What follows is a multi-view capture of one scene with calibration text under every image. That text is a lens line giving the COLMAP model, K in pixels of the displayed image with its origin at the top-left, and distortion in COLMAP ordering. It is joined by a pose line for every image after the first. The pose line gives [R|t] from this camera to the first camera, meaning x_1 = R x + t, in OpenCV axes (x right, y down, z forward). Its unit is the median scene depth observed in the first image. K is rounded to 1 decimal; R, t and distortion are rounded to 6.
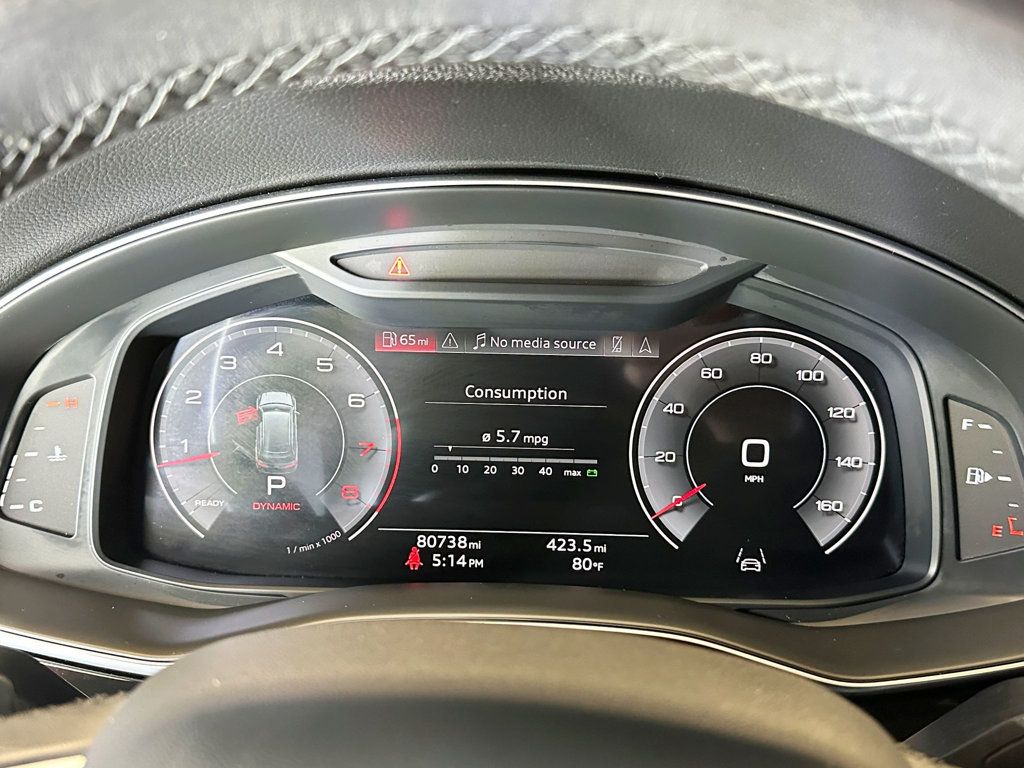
lens RADIAL K [[978.4, 0, 513.3], [0, 978.4, 377.0], [0, 0, 1]] dist [0.046083, 0.000000]
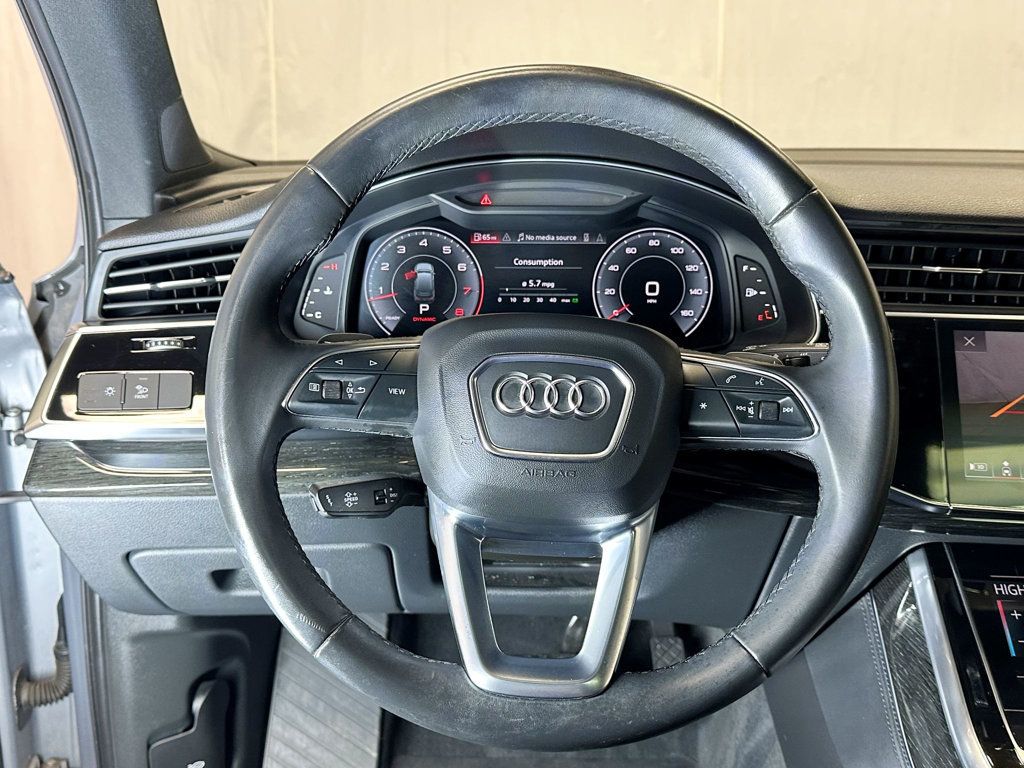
lens RADIAL K [[978.4, 0, 510.9], [0, 978.4, 391.6], [0, 0, 1]] dist [0.046083, 0.000000]
pose [[0.999711, -0.018842, 0.014904, -0.092538], [0.018345, 0.999294, 0.032782, 0.224405], [-0.015511, -0.032499, 0.999351, -1.106658]]
